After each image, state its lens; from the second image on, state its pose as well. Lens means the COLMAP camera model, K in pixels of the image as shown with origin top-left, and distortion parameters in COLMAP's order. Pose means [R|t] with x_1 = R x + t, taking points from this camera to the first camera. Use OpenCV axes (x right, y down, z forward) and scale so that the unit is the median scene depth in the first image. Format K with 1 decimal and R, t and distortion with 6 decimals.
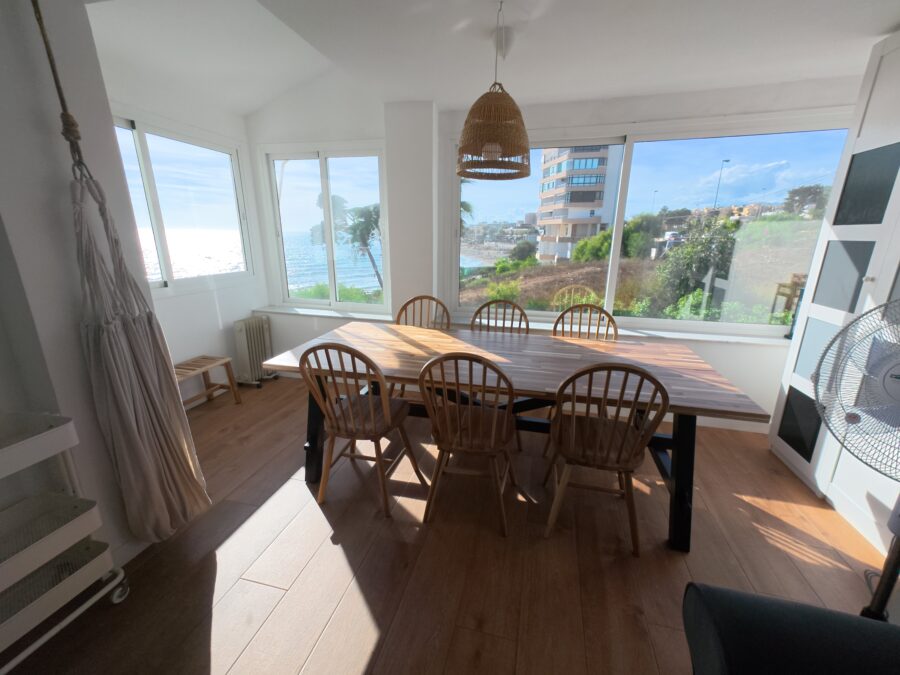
lens RADIAL K [[376.7, 0, 449.7], [0, 376.7, 338.5], [0, 0, 1]] dist [0.023356, 0.000863]
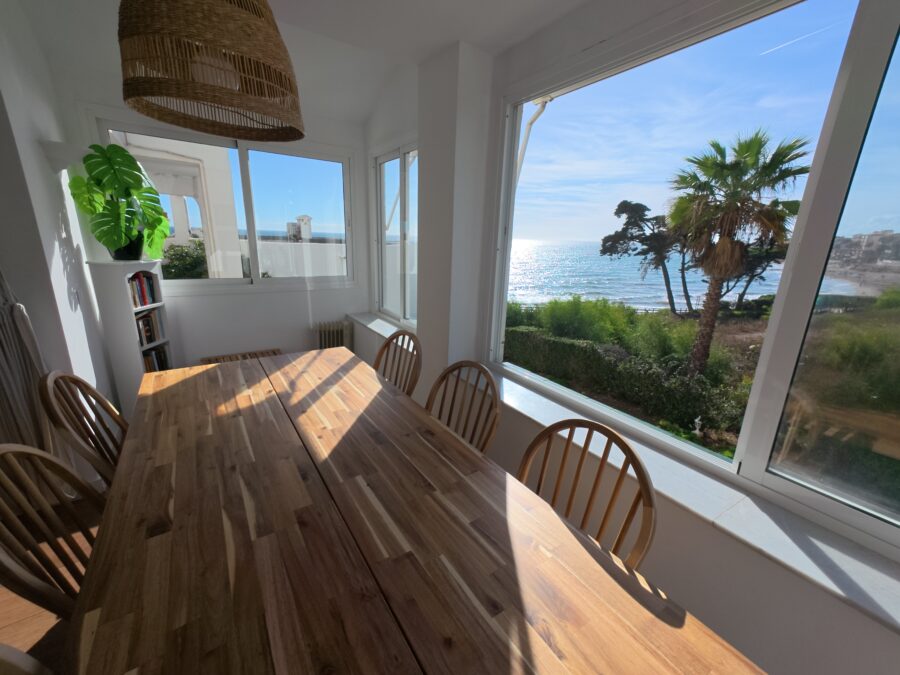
lens RADIAL K [[376.7, 0, 449.7], [0, 376.7, 338.5], [0, 0, 1]] dist [0.023356, 0.000863]
pose [[0.737336, 0.188019, -0.648832, 0.440575], [-0.204040, 0.977611, 0.051421, -0.147637], [0.643974, 0.094473, 0.759192, 0.519565]]
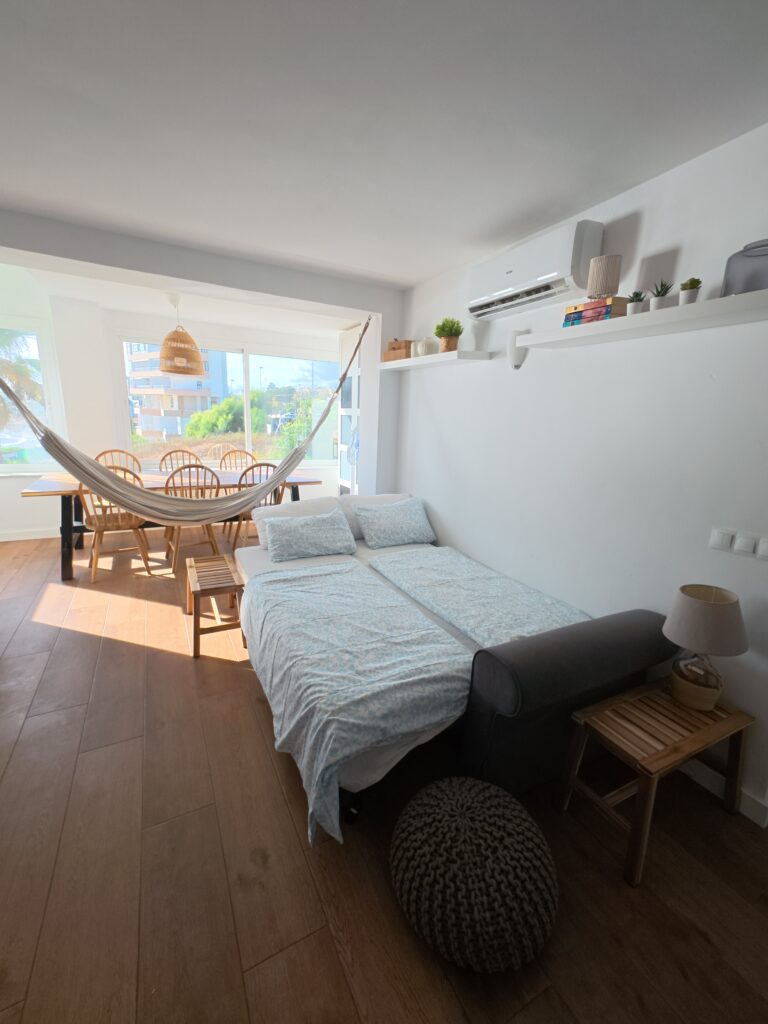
lens RADIAL K [[428.2, 0, 384.9], [0, 428.2, 514.6], [0, 0, 1]] dist [0.017855, 0.000787]
pose [[0.737436, -0.132101, 0.662372, -0.390474], [0.149824, 0.988249, 0.030290, 0.200253], [-0.658590, 0.076902, 0.748562, -0.702512]]
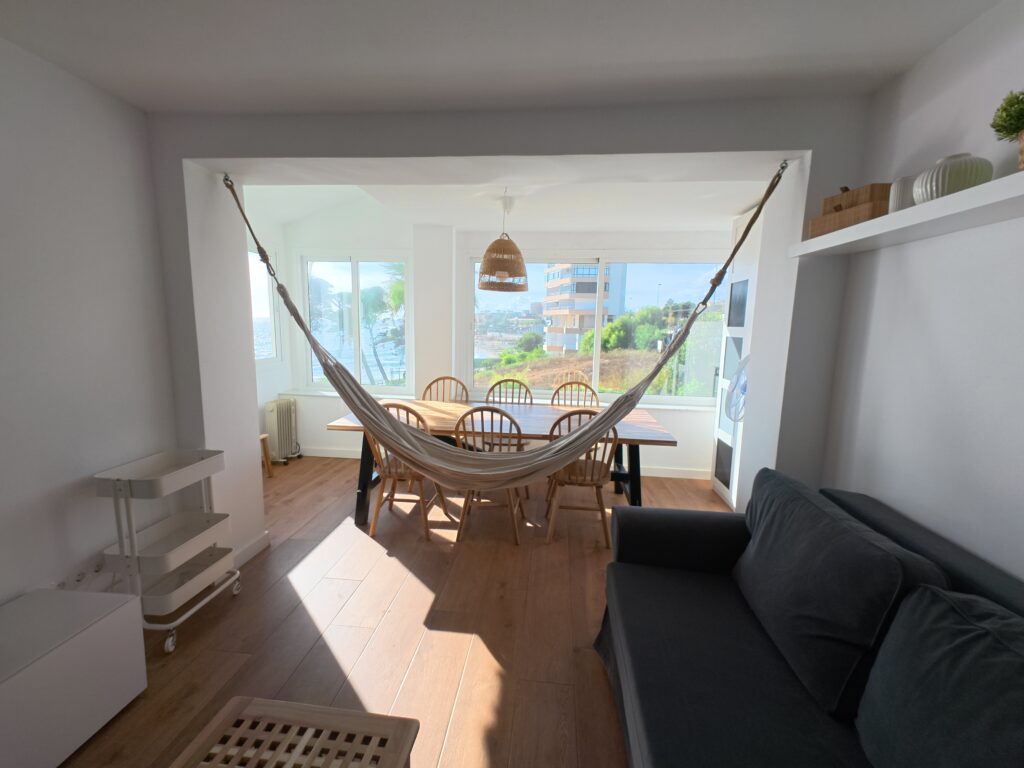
lens RADIAL K [[428.2, 0, 512.0], [0, 428.2, 384.0], [0, 0, 1]] dist [0.017855, 0.000787]
pose [[0.989337, -0.006681, 0.145494, -0.058588], [0.025360, 0.991590, -0.126912, 0.087184], [-0.143423, 0.129249, 0.981185, -0.359576]]
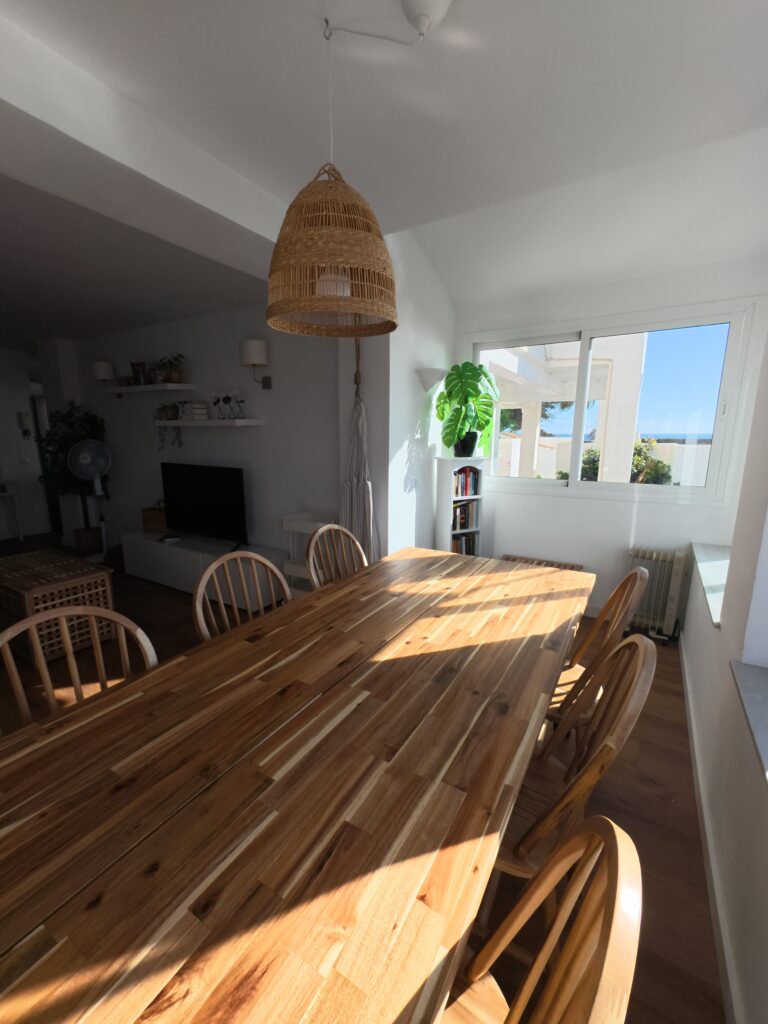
lens RADIAL K [[428.2, 0, 384.9], [0, 428.2, 514.6], [0, 0, 1]] dist [0.017855, 0.000787]
pose [[-0.290240, 0.165973, -0.942451, 0.469425], [-0.262922, 0.933113, 0.245299, -0.209599], [0.920126, 0.318987, -0.227189, 0.809231]]
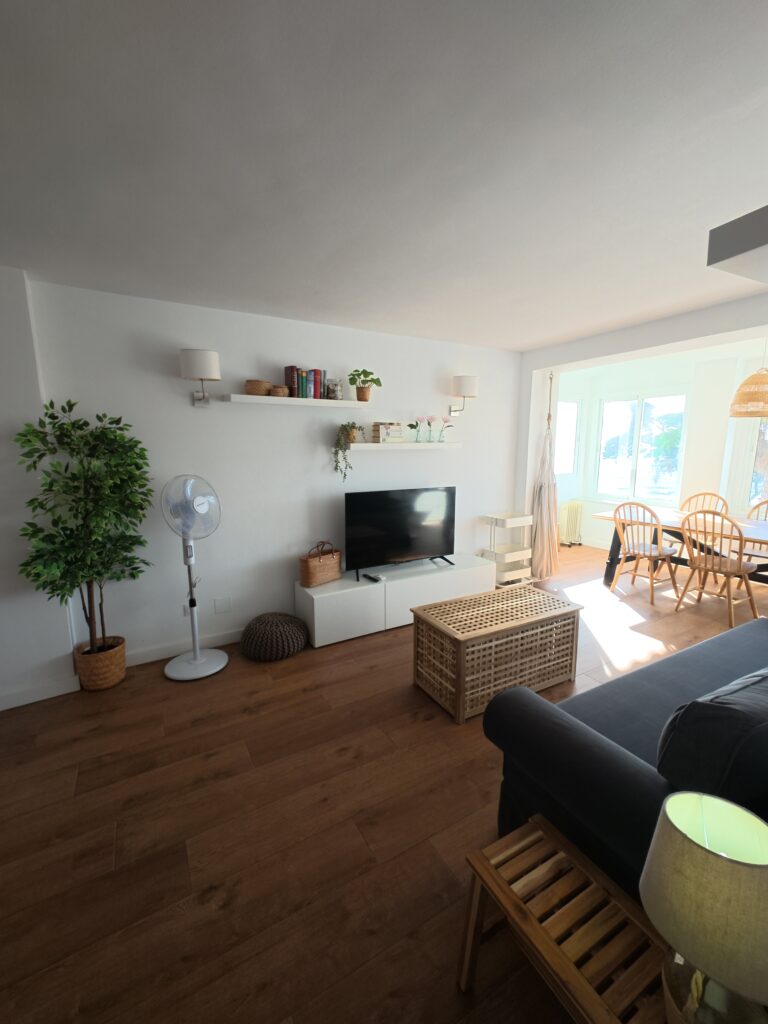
lens RADIAL K [[428.2, 0, 384.9], [0, 428.2, 514.6], [0, 0, 1]] dist [0.017855, 0.000787]
pose [[0.695254, 0.103290, -0.711304, 0.242125], [-0.181748, 0.982724, -0.034943, 0.231984], [0.695406, 0.153572, 0.702015, -0.909185]]
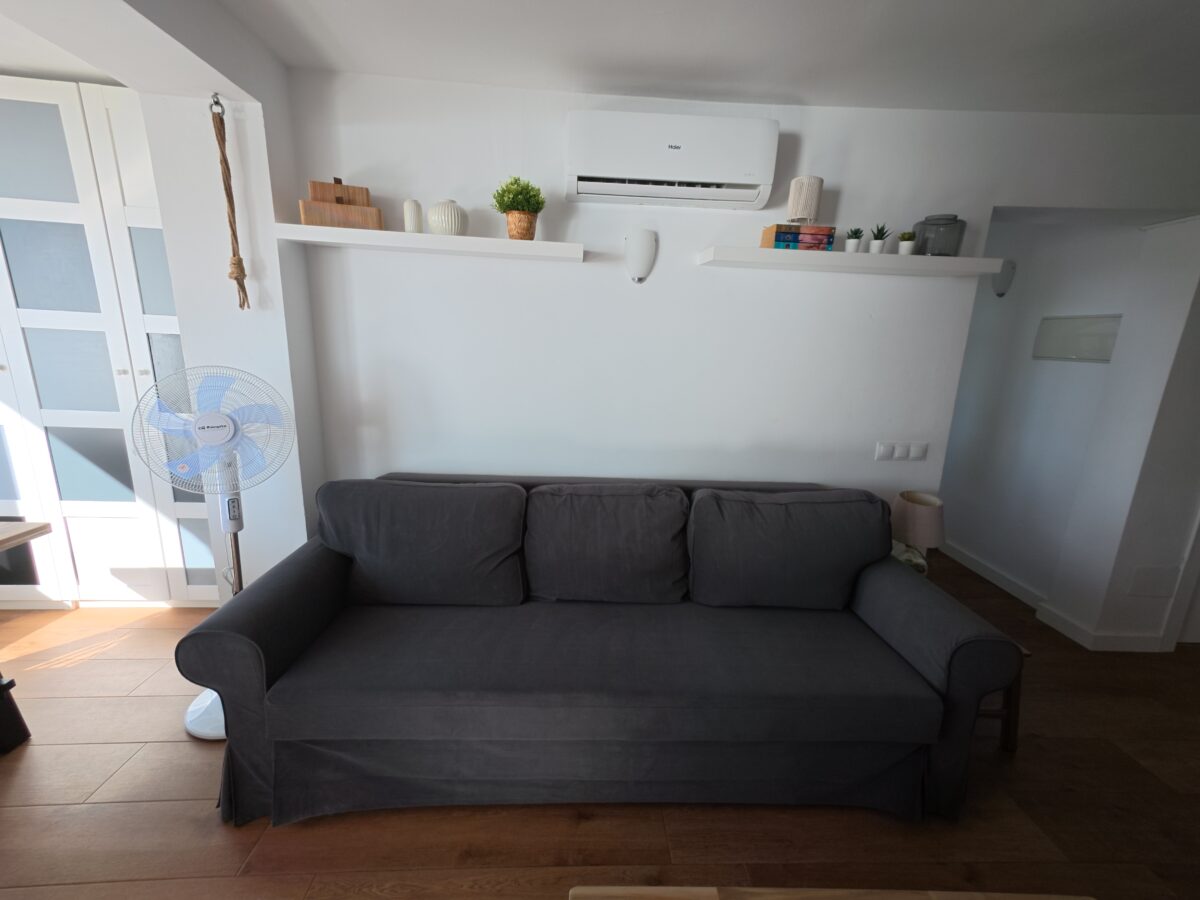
lens RADIAL K [[501.9, 0, 600.0], [0, 501.9, 450.0], [0, 0, 1]] dist [0.017855, 0.000787]
pose [[-0.293996, -0.235932, 0.926230, -0.313083], [0.216880, 0.927313, 0.305048, -0.025148], [-0.930876, 0.290563, -0.221458, 0.012571]]
